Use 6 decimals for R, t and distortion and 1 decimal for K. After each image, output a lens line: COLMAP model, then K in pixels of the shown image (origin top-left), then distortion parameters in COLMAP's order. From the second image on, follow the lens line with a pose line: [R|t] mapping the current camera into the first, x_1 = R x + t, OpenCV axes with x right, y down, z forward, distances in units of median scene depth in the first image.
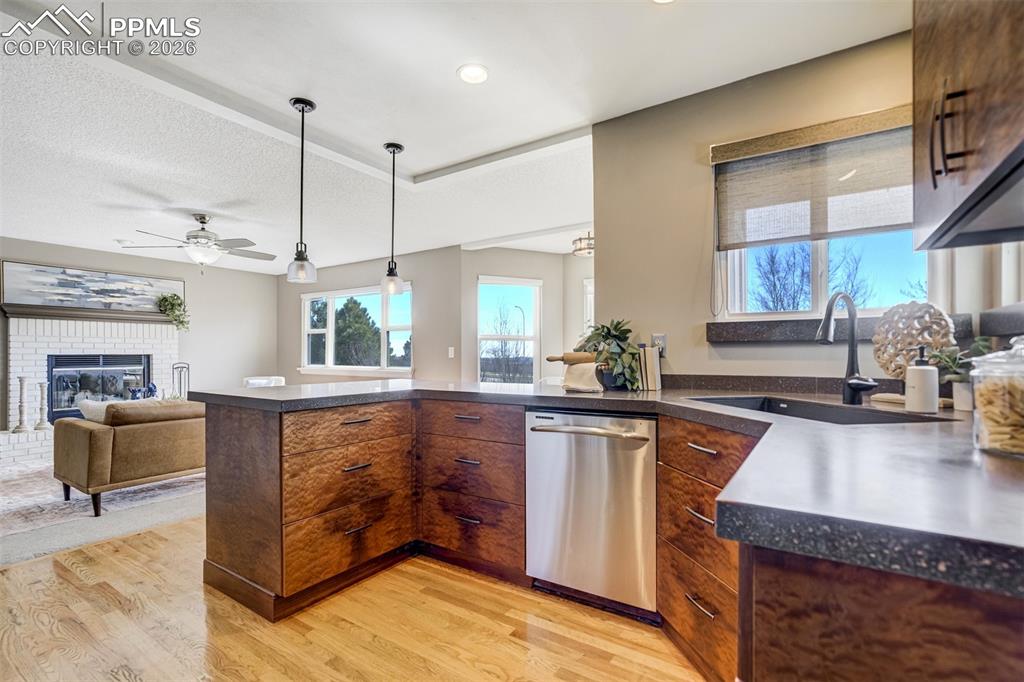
lens RADIAL K [[483.6, 0, 514.5], [0, 483.6, 344.3], [0, 0, 1]] dist [-0.046061, 0.029036]
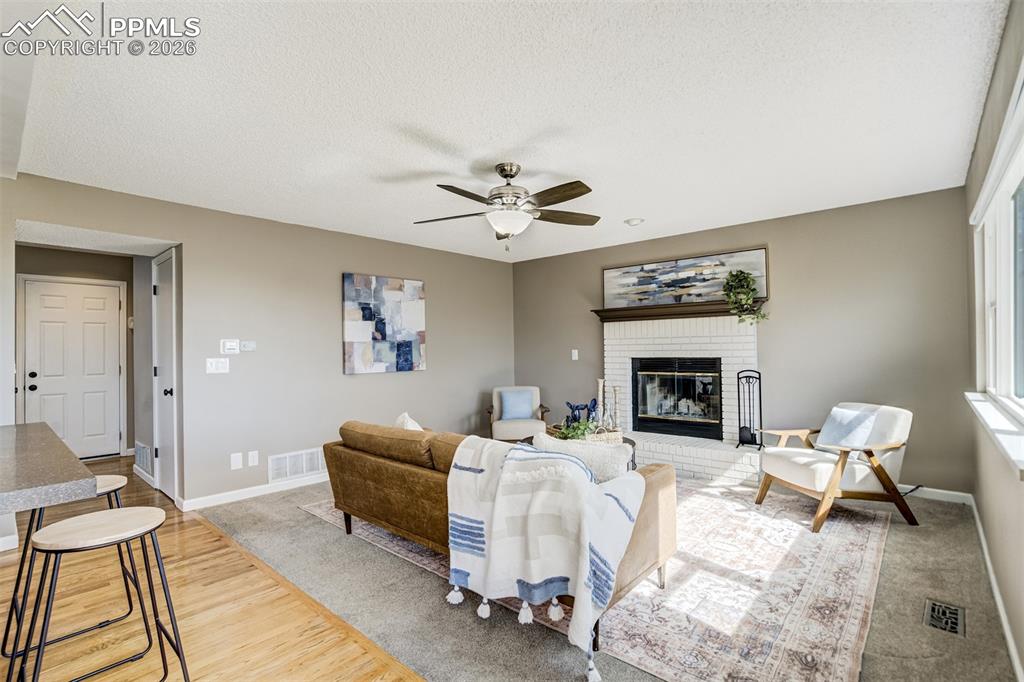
lens RADIAL K [[483.6, 0, 514.5], [0, 483.6, 344.3], [0, 0, 1]] dist [-0.046061, 0.029036]
pose [[-0.131260, -0.005906, -0.991330, 0.021808], [0.034379, 0.999354, -0.010506, -0.002681], [0.990752, -0.035460, -0.130972, 0.826882]]
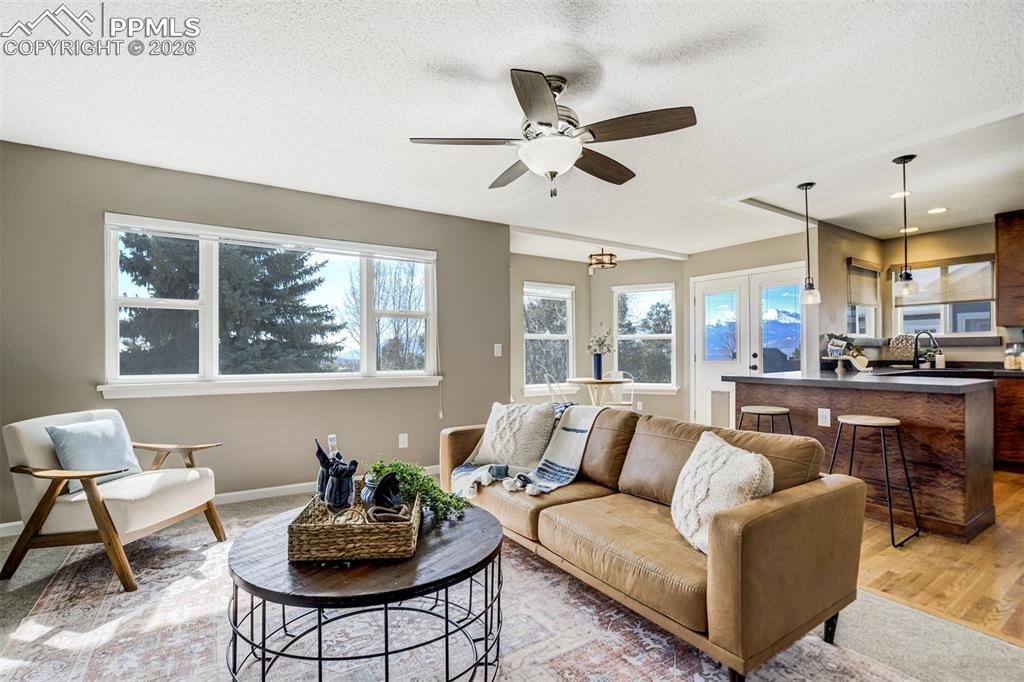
lens RADIAL K [[483.6, 0, 514.5], [0, 483.6, 344.3], [0, 0, 1]] dist [-0.046061, 0.029036]
pose [[0.392723, 0.015063, 0.919533, -0.854840], [-0.016076, 0.999826, -0.009512, 0.013707], [-0.919516, -0.011047, 0.392897, 0.620900]]
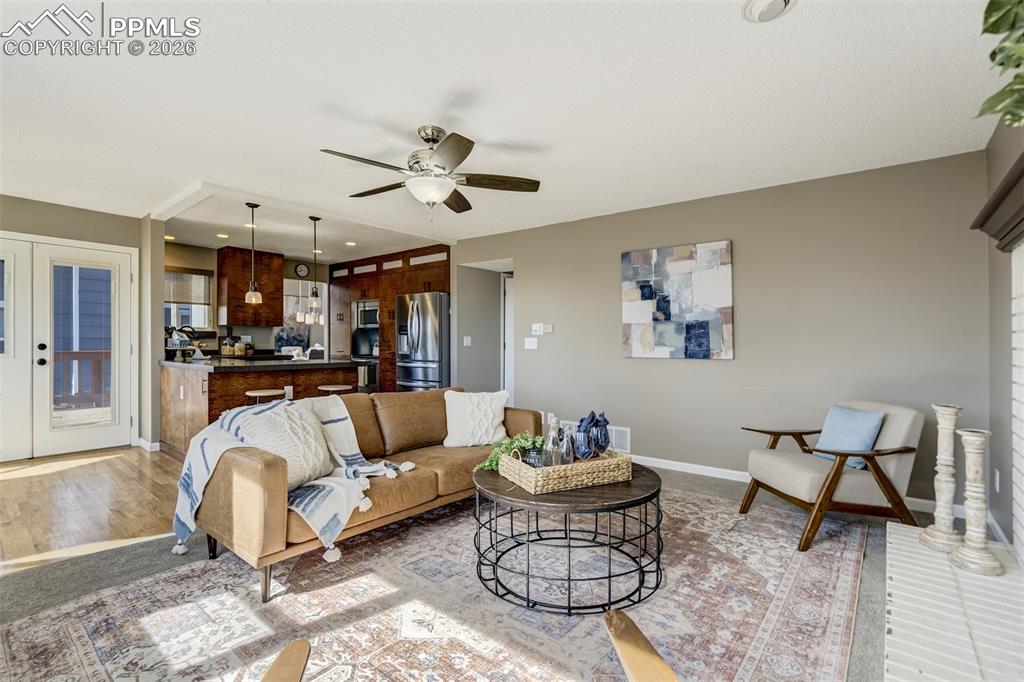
lens RADIAL K [[481.3, 0, 525.1], [0, 481.3, 347.0], [0, 0, 1]] dist [-0.050802, 0.012771]
pose [[-0.996274, -0.007326, 0.085930, -0.623424], [-0.008467, 0.999881, -0.012928, 0.023630], [-0.085826, -0.013608, -0.996217, 1.221193]]
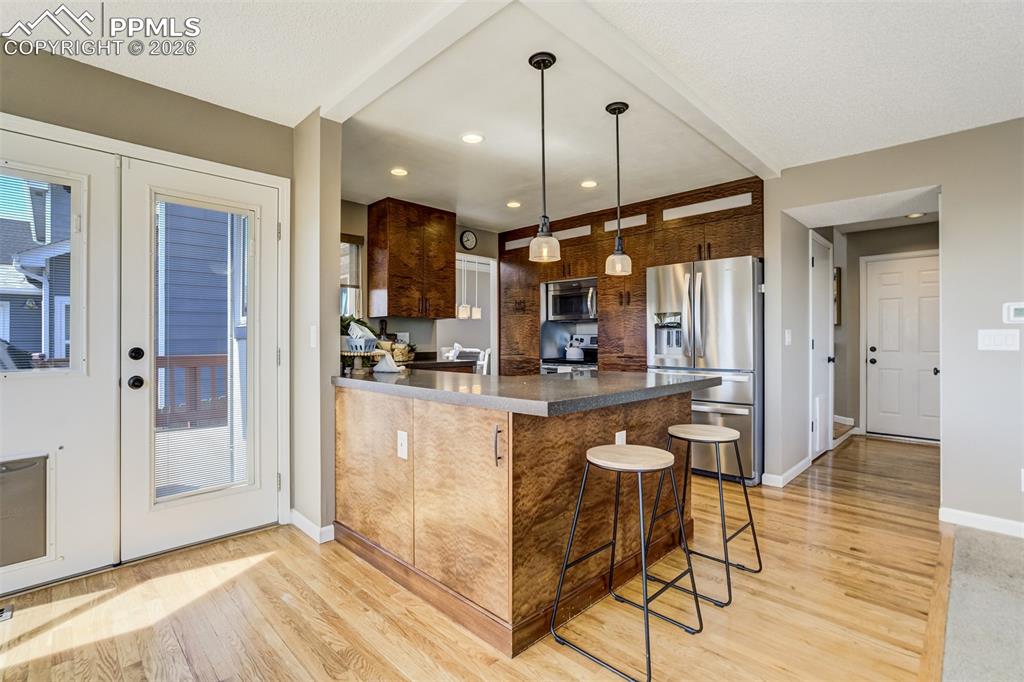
lens RADIAL K [[483.6, 0, 514.5], [0, 483.6, 344.3], [0, 0, 1]] dist [-0.046061, 0.029036]
pose [[-0.981258, -0.000512, 0.192699, -0.185073], [-0.003399, 0.999887, -0.014649, 0.017597], [-0.192670, -0.015030, -0.981149, 0.886295]]
